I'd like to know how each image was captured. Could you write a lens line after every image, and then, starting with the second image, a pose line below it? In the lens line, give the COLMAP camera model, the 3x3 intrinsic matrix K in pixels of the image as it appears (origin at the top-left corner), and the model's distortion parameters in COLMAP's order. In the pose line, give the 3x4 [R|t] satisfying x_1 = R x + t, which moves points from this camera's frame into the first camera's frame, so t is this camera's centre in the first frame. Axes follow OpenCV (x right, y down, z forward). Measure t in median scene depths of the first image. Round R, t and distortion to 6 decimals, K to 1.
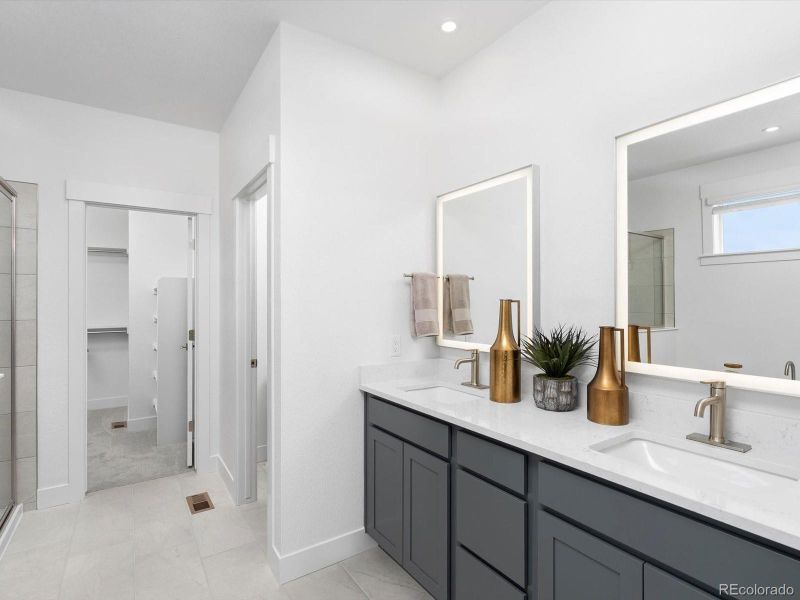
lens RADIAL K [[413.4, 0, 401.3], [0, 413.4, 300.8], [0, 0, 1]] dist [-0.004376, 0.003334]
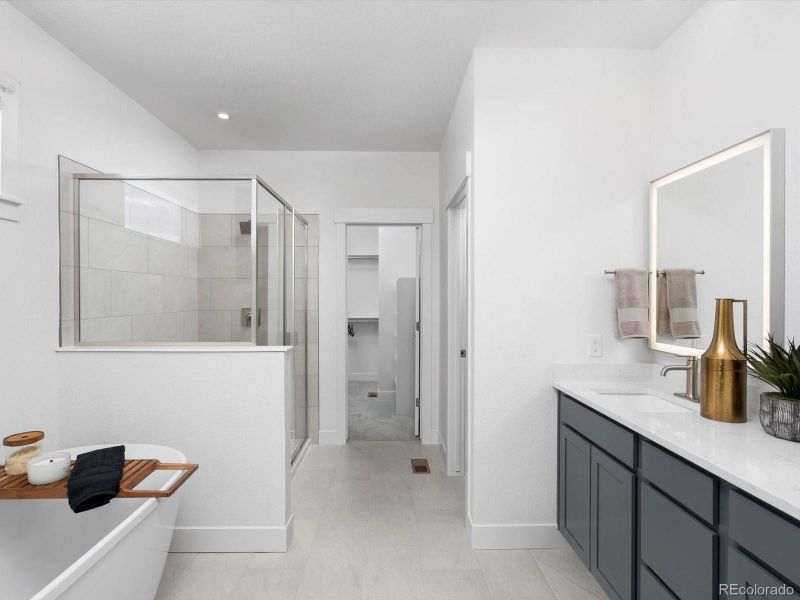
lens RADIAL K [[413.4, 0, 398.4], [0, 413.4, 299.5], [0, 0, 1]] dist [-0.004376, 0.003334]
pose [[0.843659, 0.006911, -0.536835, 0.116243], [-0.002328, 0.999955, 0.009214, -0.006310], [0.536874, -0.006524, 0.843637, -0.049368]]
